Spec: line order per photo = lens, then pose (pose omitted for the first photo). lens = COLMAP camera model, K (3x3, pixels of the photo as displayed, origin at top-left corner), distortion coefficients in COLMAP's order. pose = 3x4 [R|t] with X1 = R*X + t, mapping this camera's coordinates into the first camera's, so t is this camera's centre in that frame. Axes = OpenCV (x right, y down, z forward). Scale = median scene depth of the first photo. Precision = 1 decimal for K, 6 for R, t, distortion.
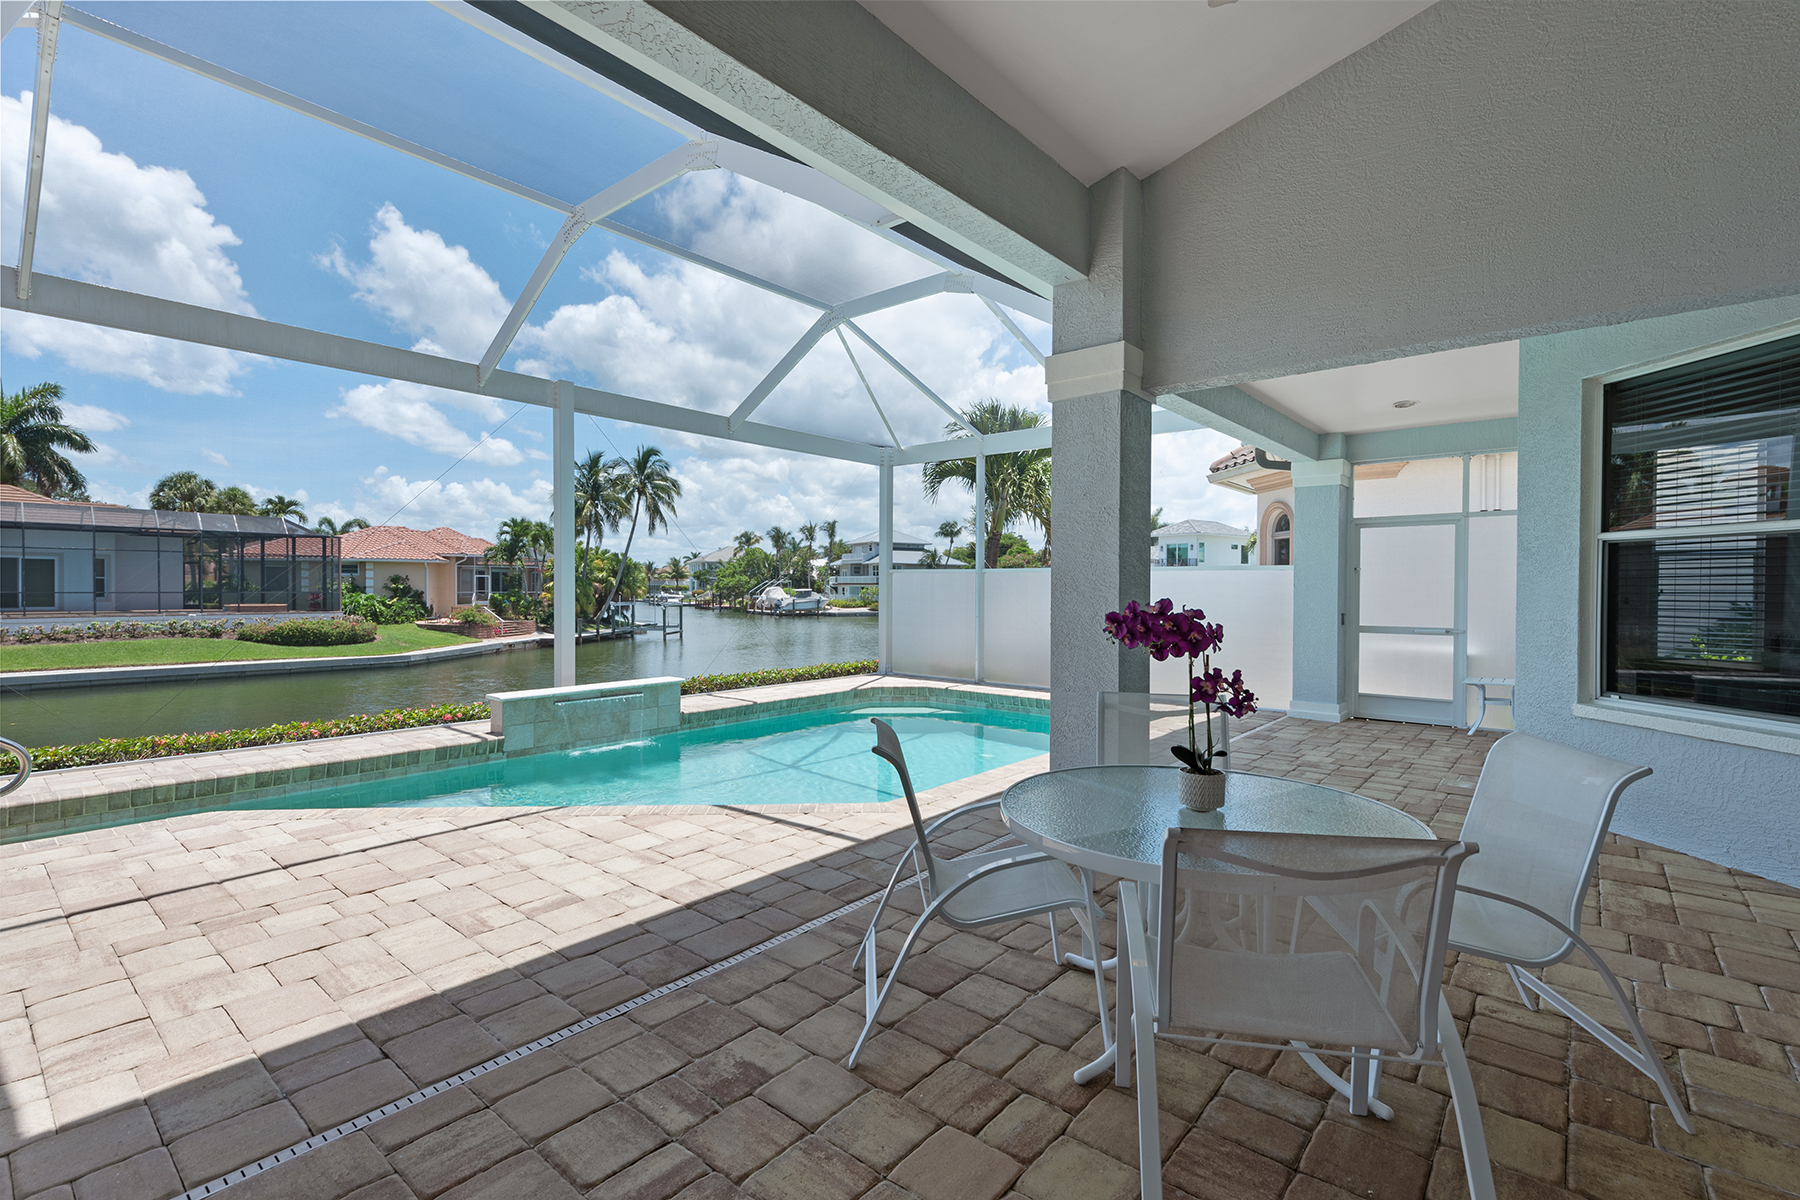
lens RADIAL K [[800.5, 0, 909.0], [0, 800.5, 598.3], [0, 0, 1]] dist [-0.001992, -0.001267]
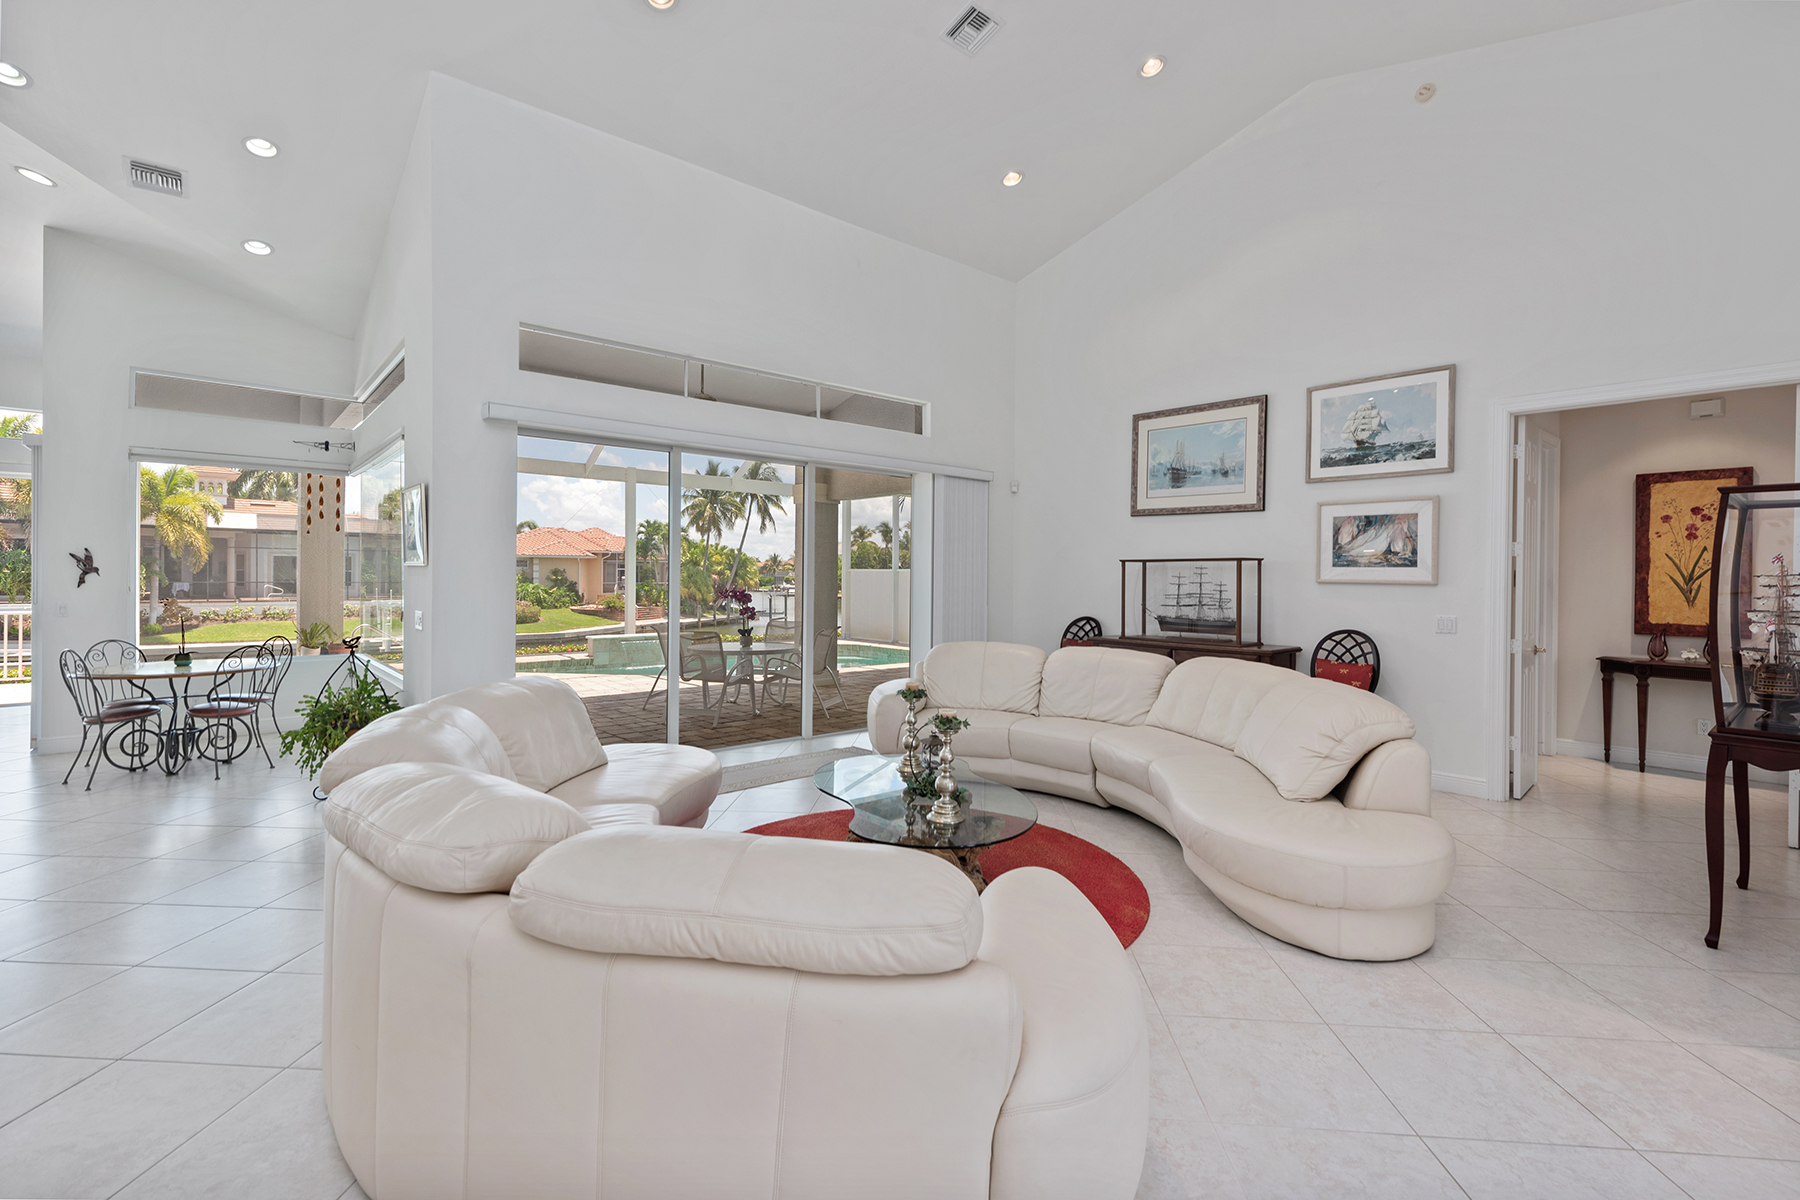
lens RADIAL K [[797.8, 0, 900.7], [0, 797.8, 581.2], [0, 0, 1]] dist [0.000376, -0.000071]
pose [[0.986263, 0.002487, -0.165166, 0.081772], [-0.004257, 0.999937, -0.010360, 0.000631], [0.165129, 0.010920, 0.986211, -0.117771]]
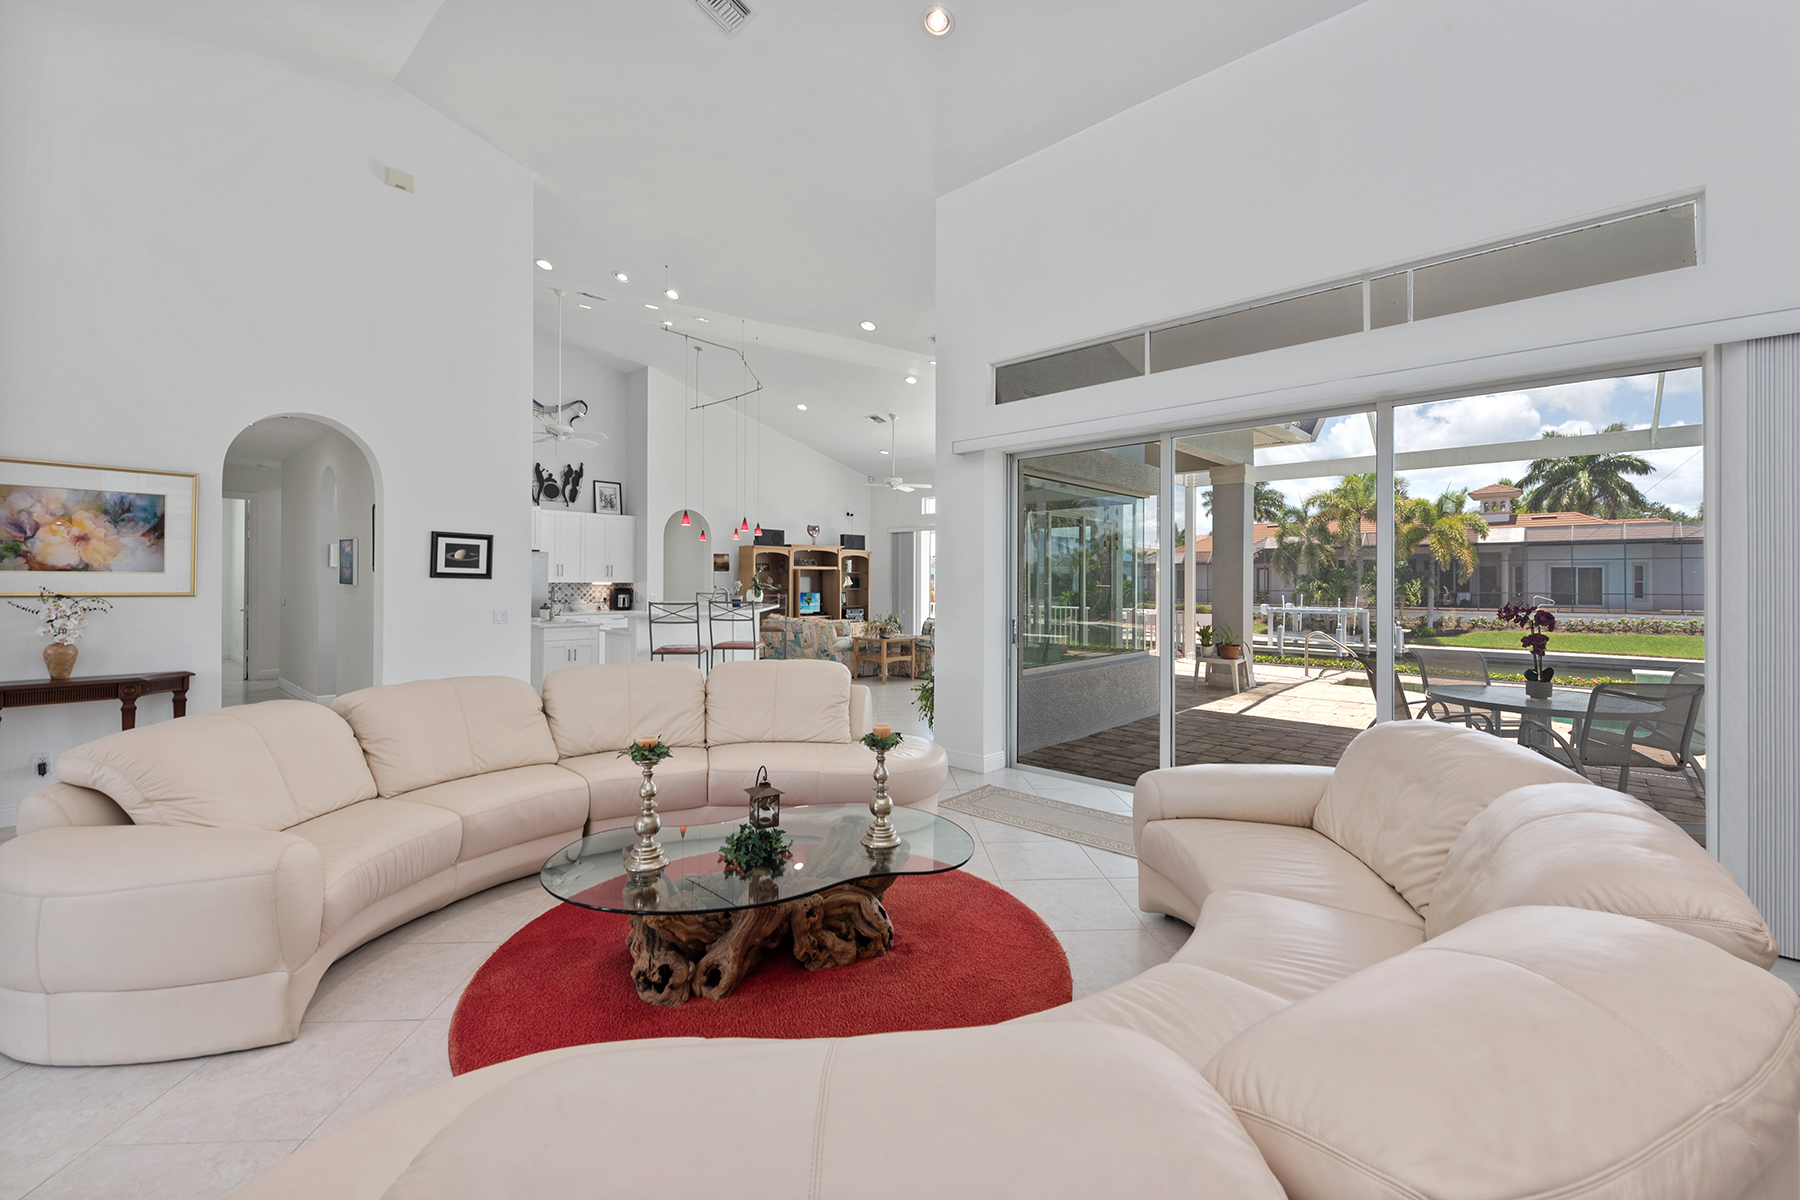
lens RADIAL K [[736.8, 0, 894.7], [0, 736.8, 579.7], [0, 0, 1]] dist [0.000219, 0.000067]
pose [[-0.065507, -0.008556, -0.997815, 0.125833], [-0.017856, 0.999813, -0.007401, -0.000630], [0.997692, 0.017332, -0.065647, -0.030887]]
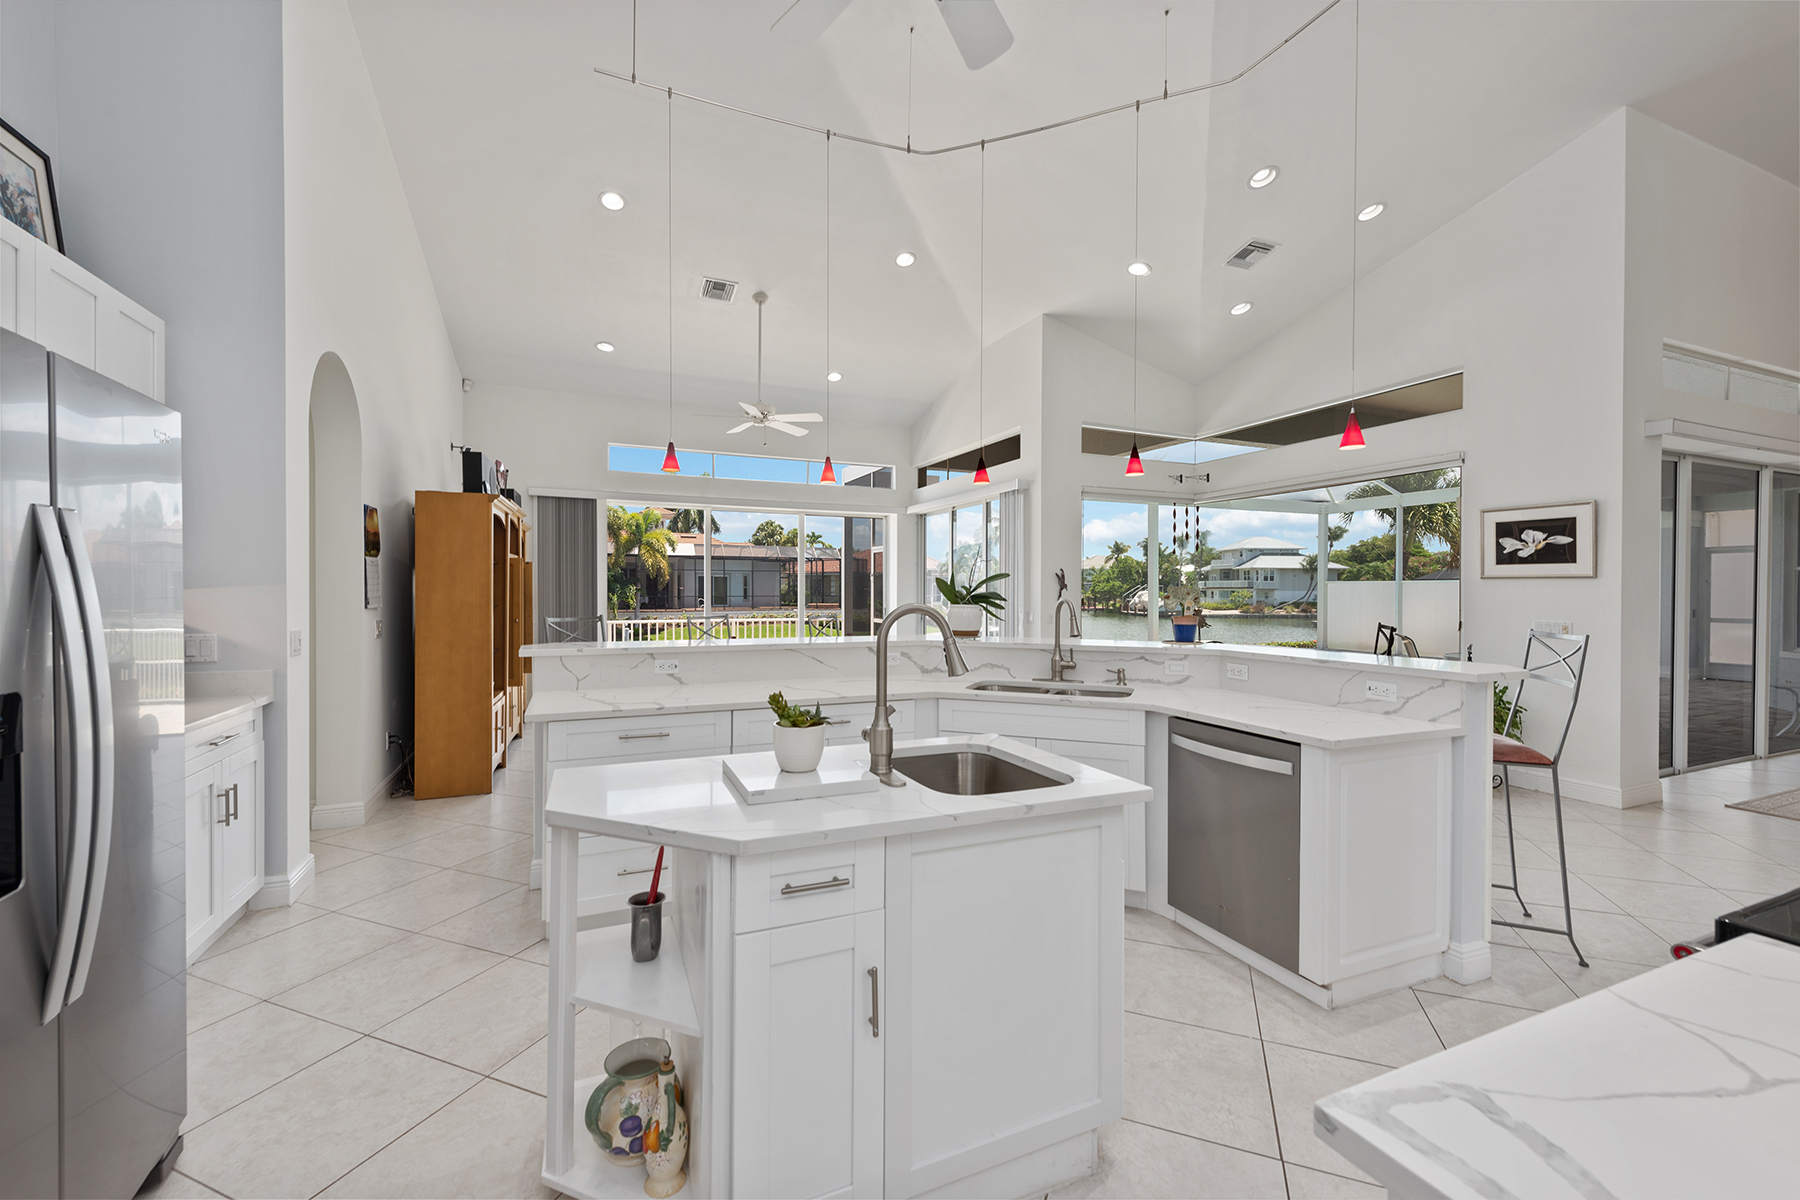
lens RADIAL K [[721.9, 0, 892.5], [0, 721.9, 600.0], [0, 0, 1]] dist [-0.000244, -0.000174]
pose [[0.885031, 0.002245, -0.465526, -0.029461], [-0.003028, 0.999995, -0.000935, 0.001034], [0.465522, 0.002237, 0.885034, -0.155114]]
